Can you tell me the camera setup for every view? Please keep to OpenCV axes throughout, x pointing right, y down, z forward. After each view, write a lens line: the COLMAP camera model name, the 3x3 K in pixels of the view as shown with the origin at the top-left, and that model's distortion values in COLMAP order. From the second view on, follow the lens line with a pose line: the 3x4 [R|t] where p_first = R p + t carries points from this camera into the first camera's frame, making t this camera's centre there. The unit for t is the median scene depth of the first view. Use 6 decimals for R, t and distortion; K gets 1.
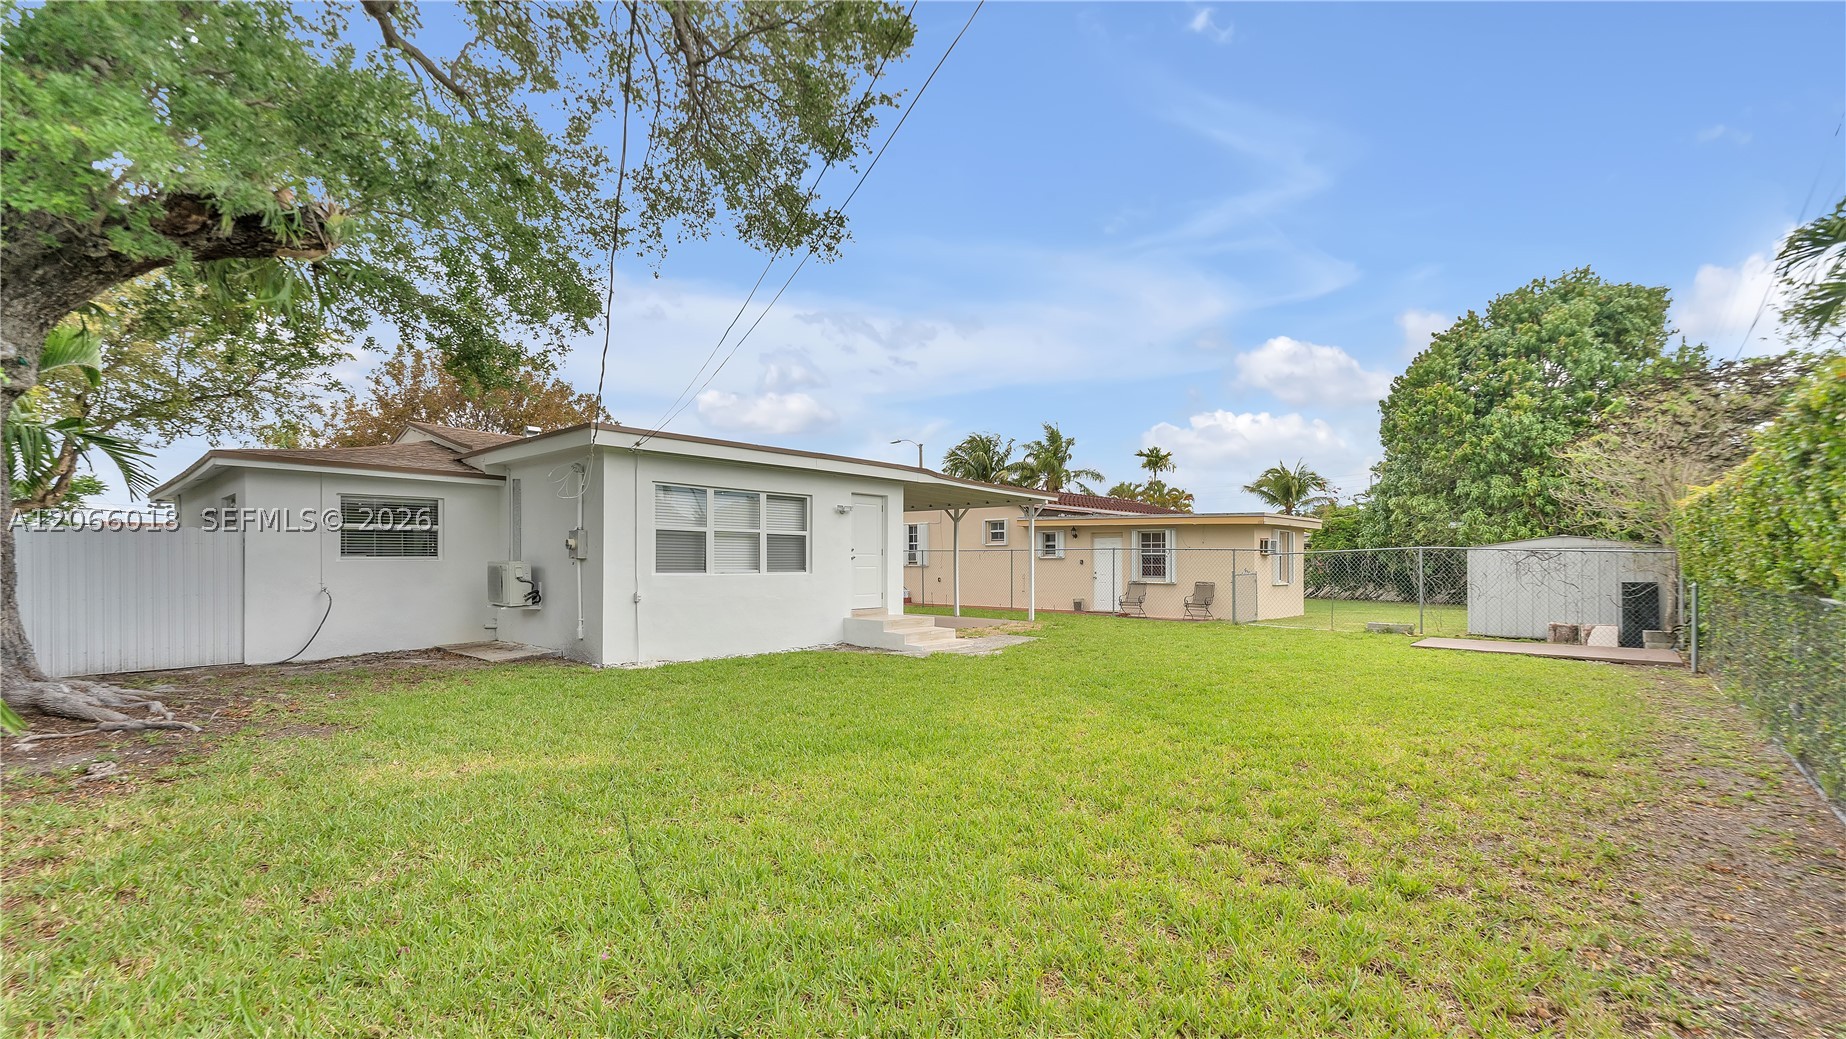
lens RADIAL K [[764.3, 0, 914.2], [0, 764.3, 548.7], [0, 0, 1]] dist [-0.001501, -0.000303]
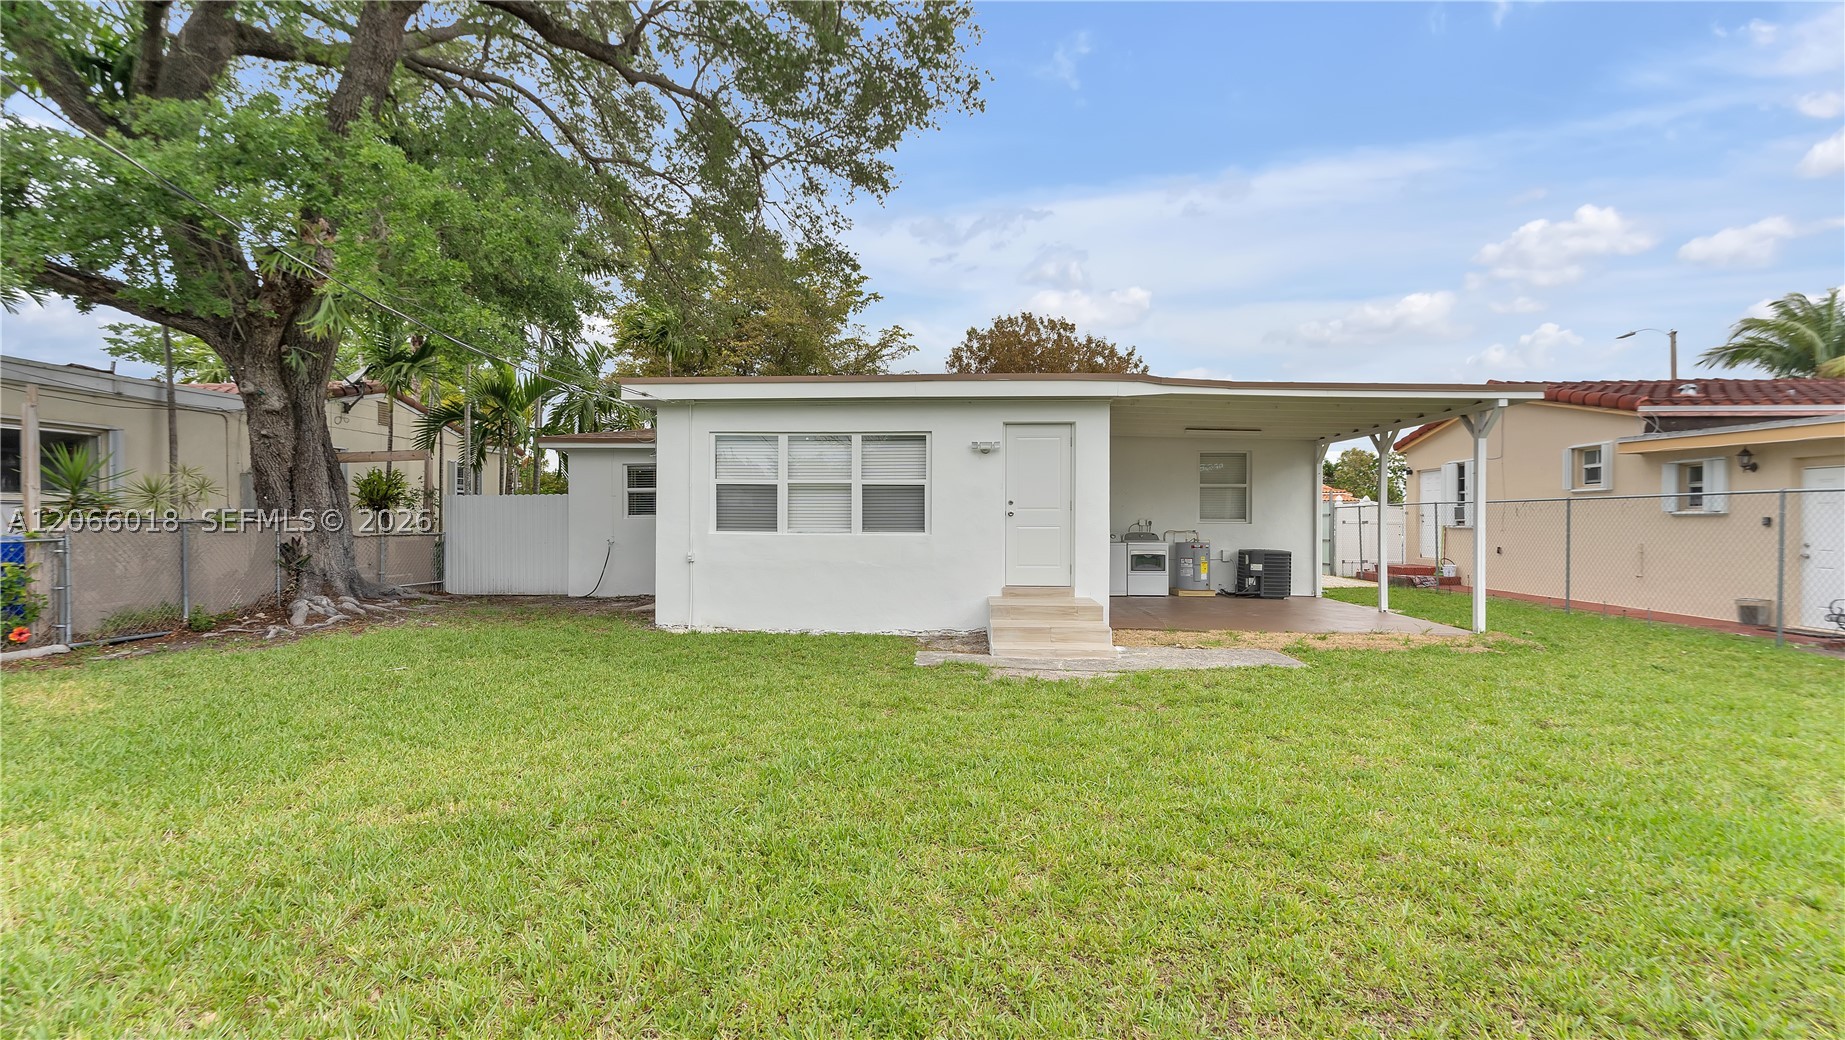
lens RADIAL K [[790.0, 0, 916.4], [0, 790.0, 540.2], [0, 0, 1]] dist [-0.004018, -0.000311]
pose [[0.624500, 0.016021, -0.780861, 0.484709], [0.012560, 0.999454, 0.030550, 0.013764], [0.780924, -0.028886, 0.623958, 0.521734]]
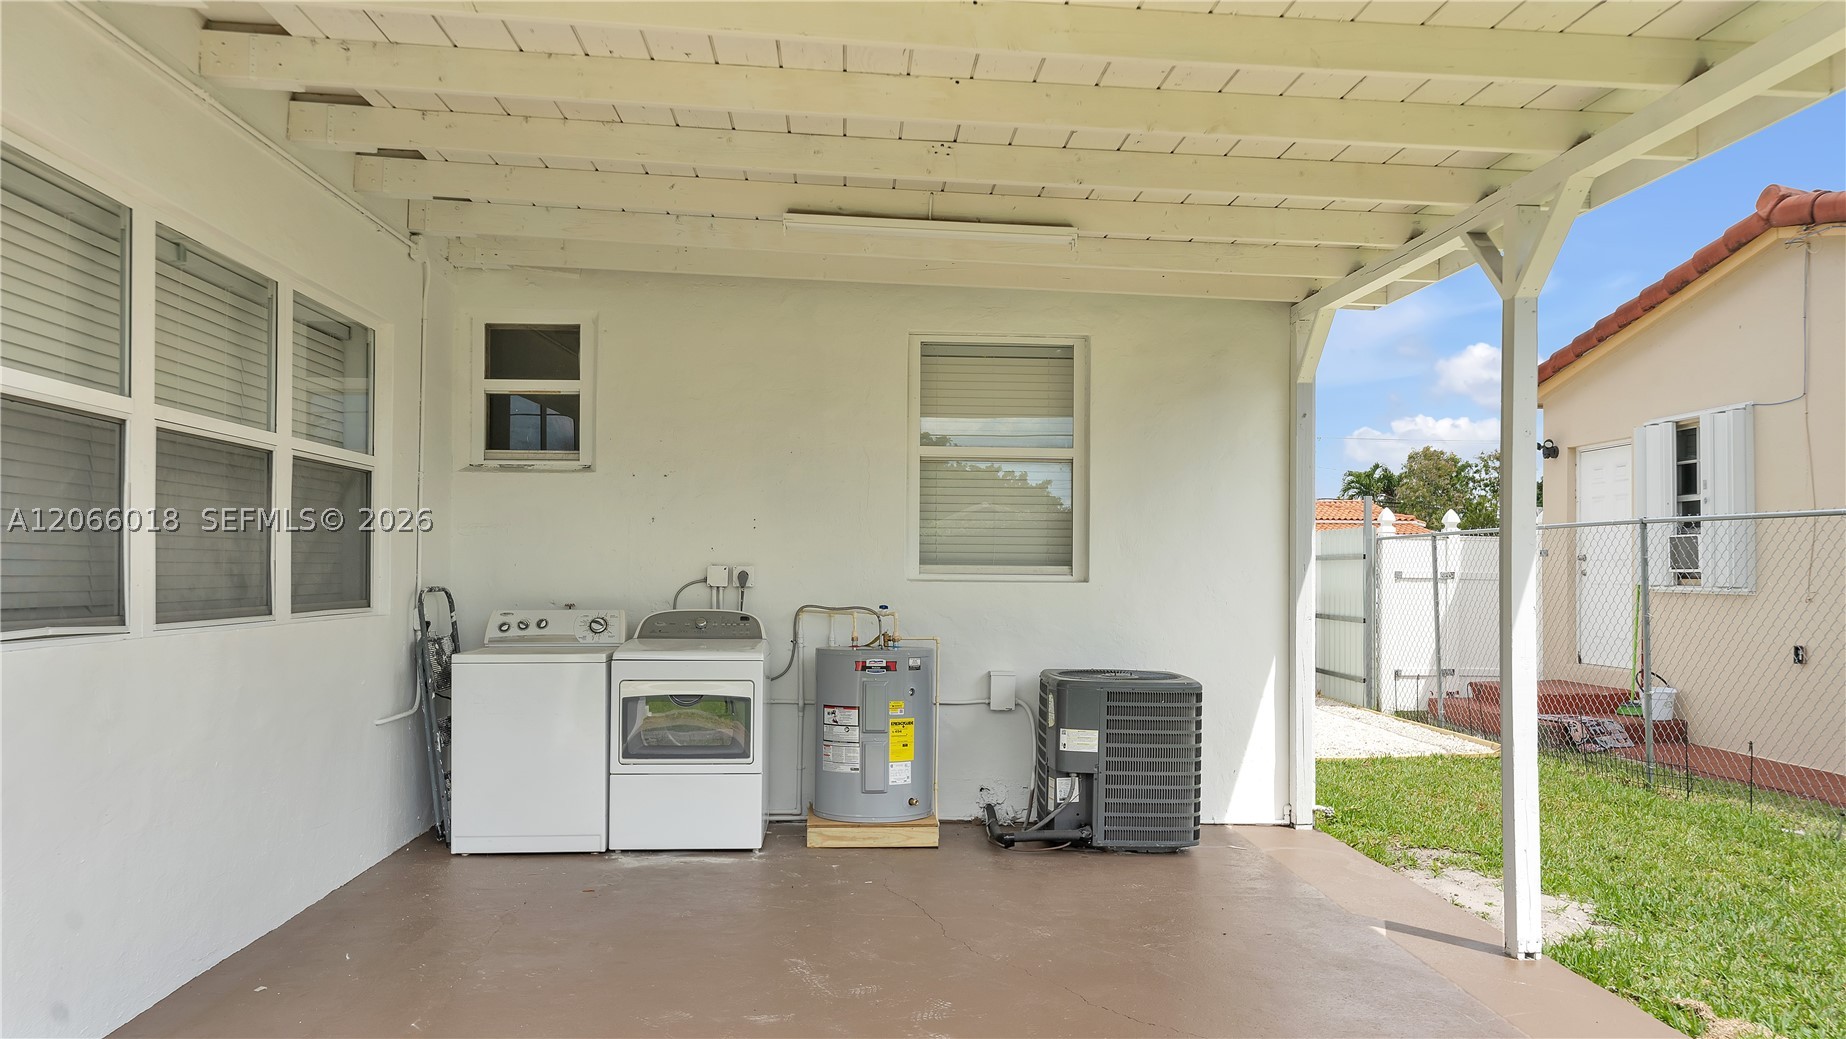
lens RADIAL K [[1267.1, 0, 923.2], [0, 1267.1, 531.6], [0, 0, 1]] dist [0.001883, -0.001326]
pose [[0.716672, -0.021497, -0.697079, 0.218152], [0.008313, 0.999717, -0.022284, 0.021628], [0.697361, 0.010176, 0.716647, 1.189841]]
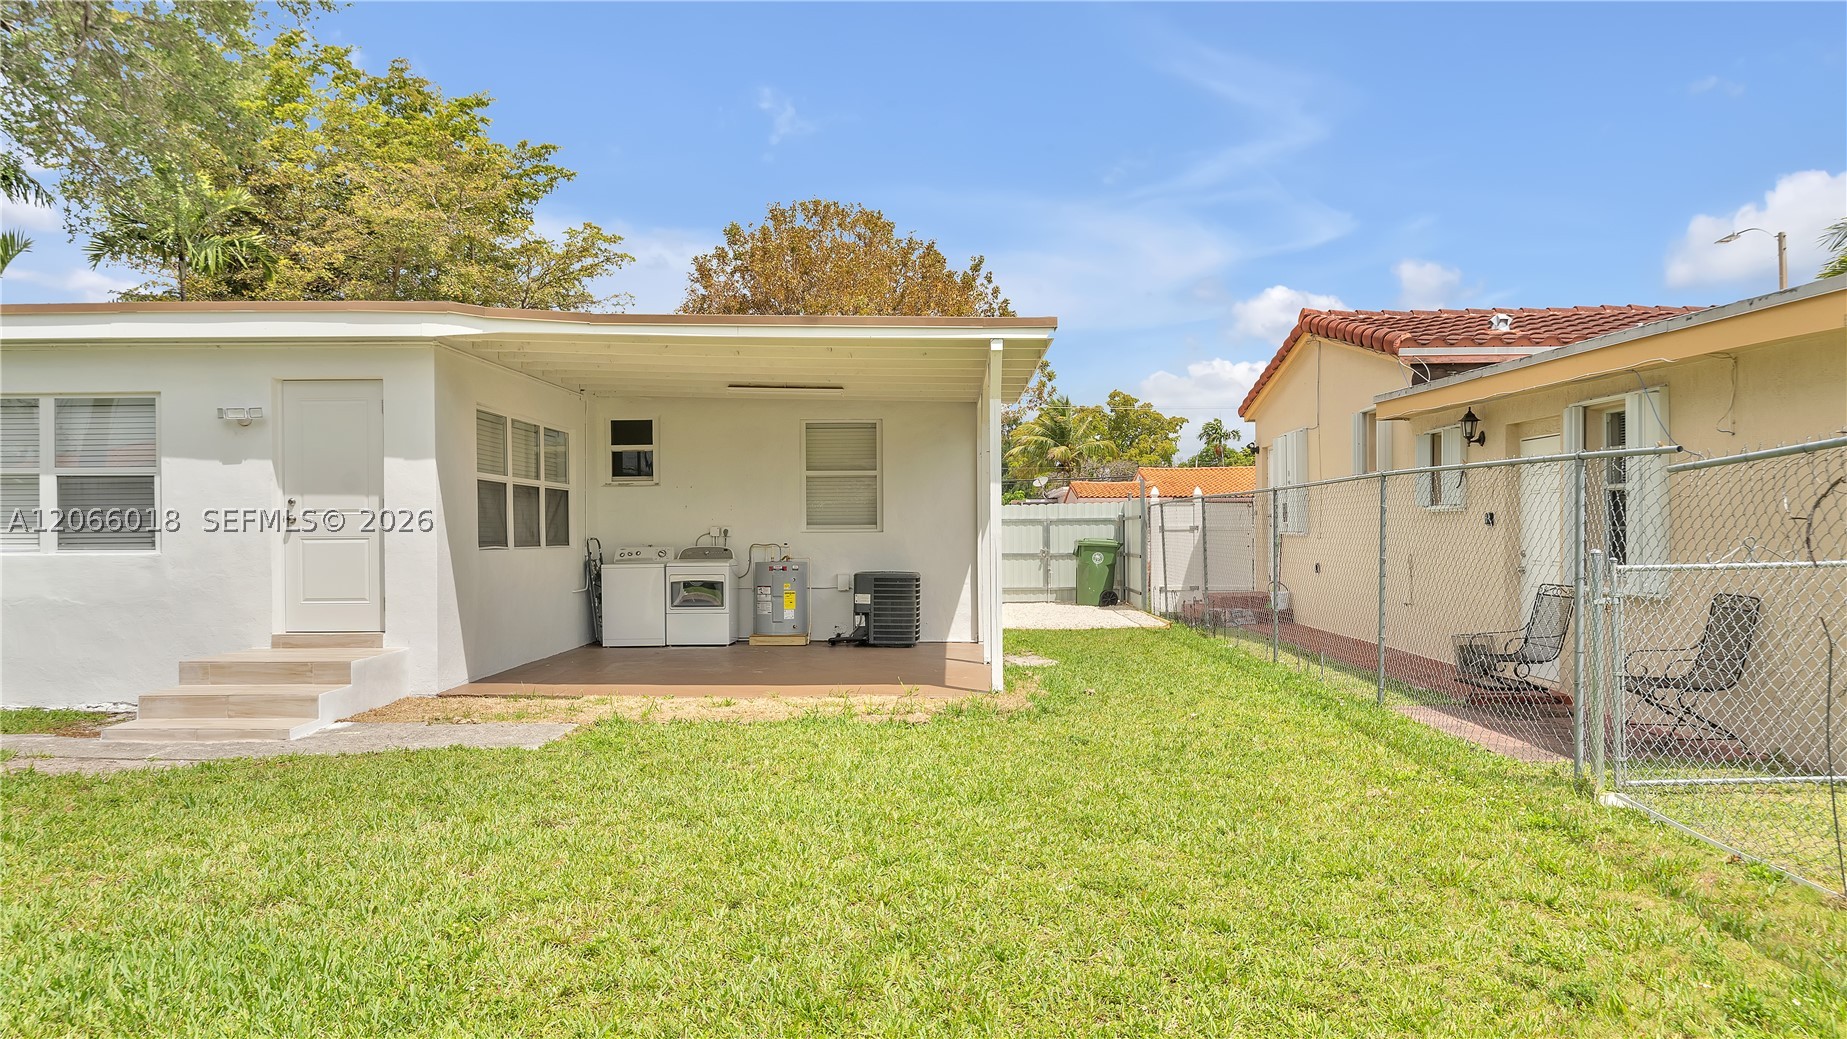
lens RADIAL K [[1267.8, 0, 923.7], [0, 1267.8, 531.6], [0, 0, 1]] dist [0.001883, -0.001326]
pose [[0.658876, -0.008901, -0.752199, 0.820714], [0.021738, 0.999738, 0.007210, 0.023581], [0.751937, -0.021102, 0.658897, 0.868176]]
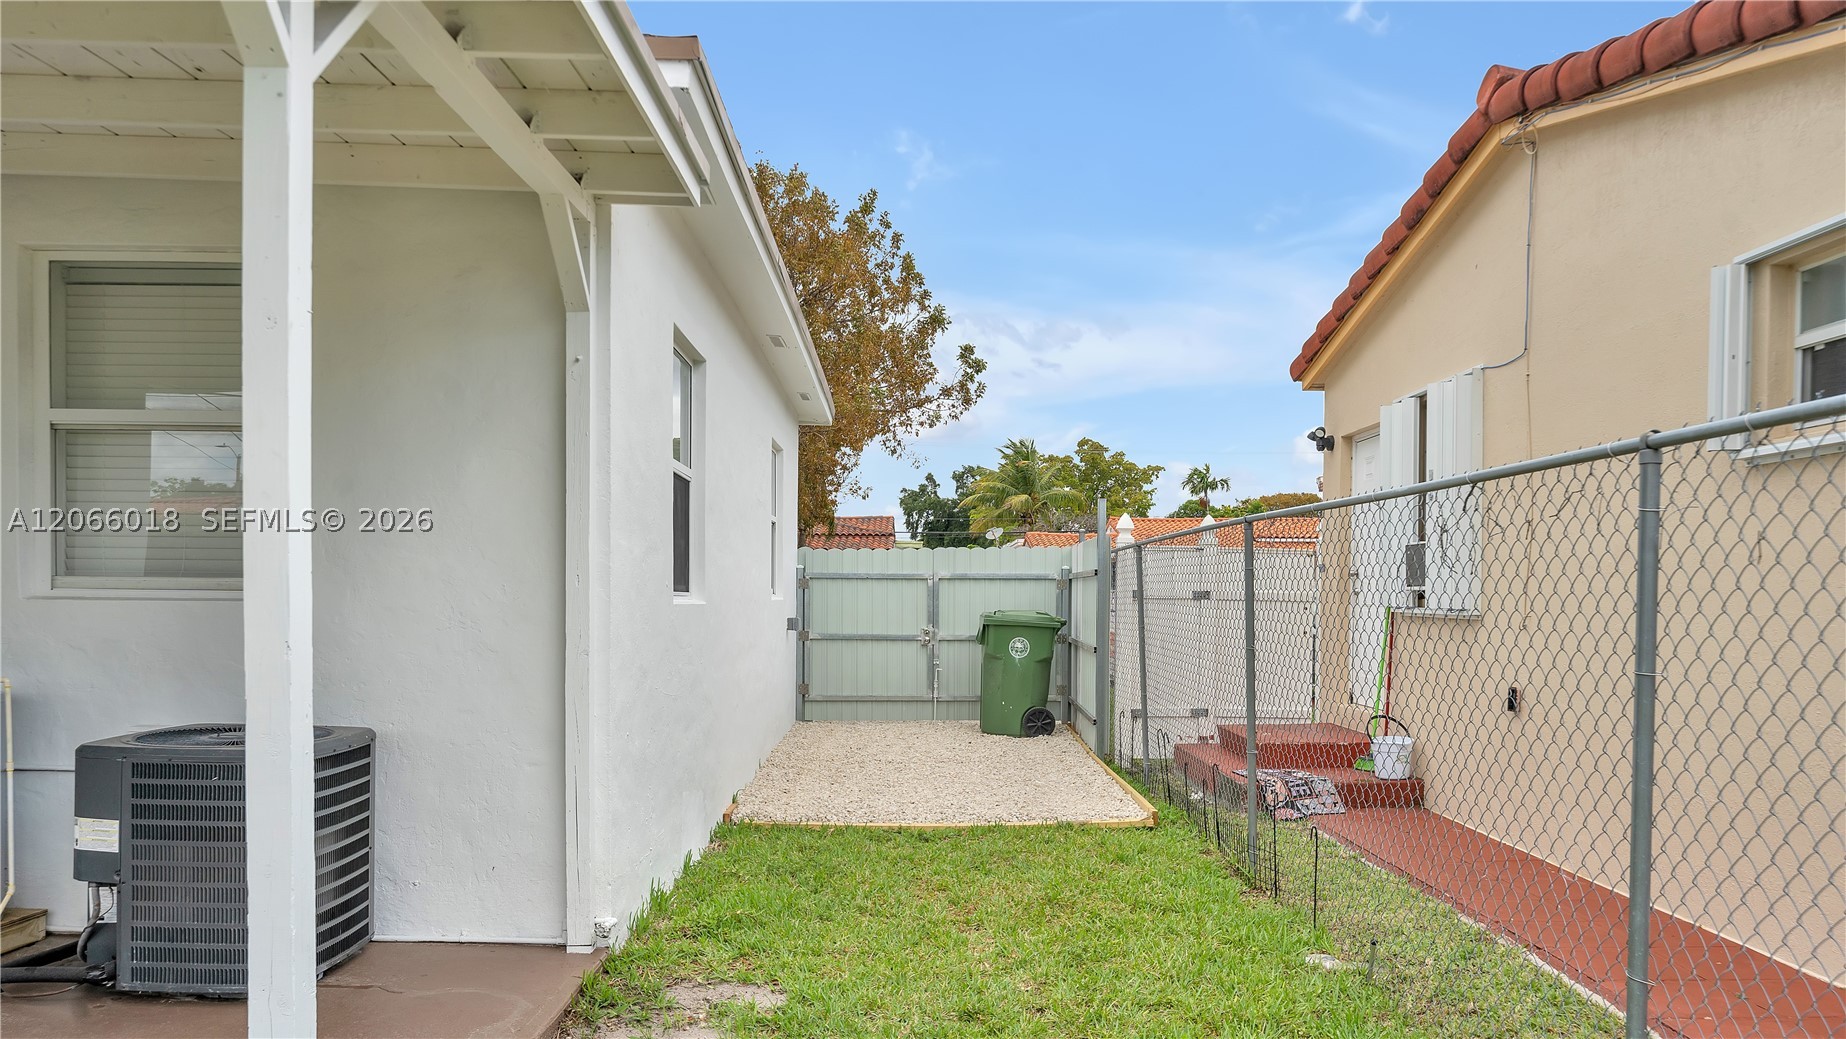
lens RADIAL K [[1258.7, 0, 917.6], [0, 1258.7, 601.4], [0, 0, 1]] dist [0.003454, -0.000411]
pose [[0.668398, 0.009749, -0.743740, 0.305277], [0.005445, 0.999823, 0.017999, 0.026350], [0.743784, -0.016081, 0.668226, 1.523646]]
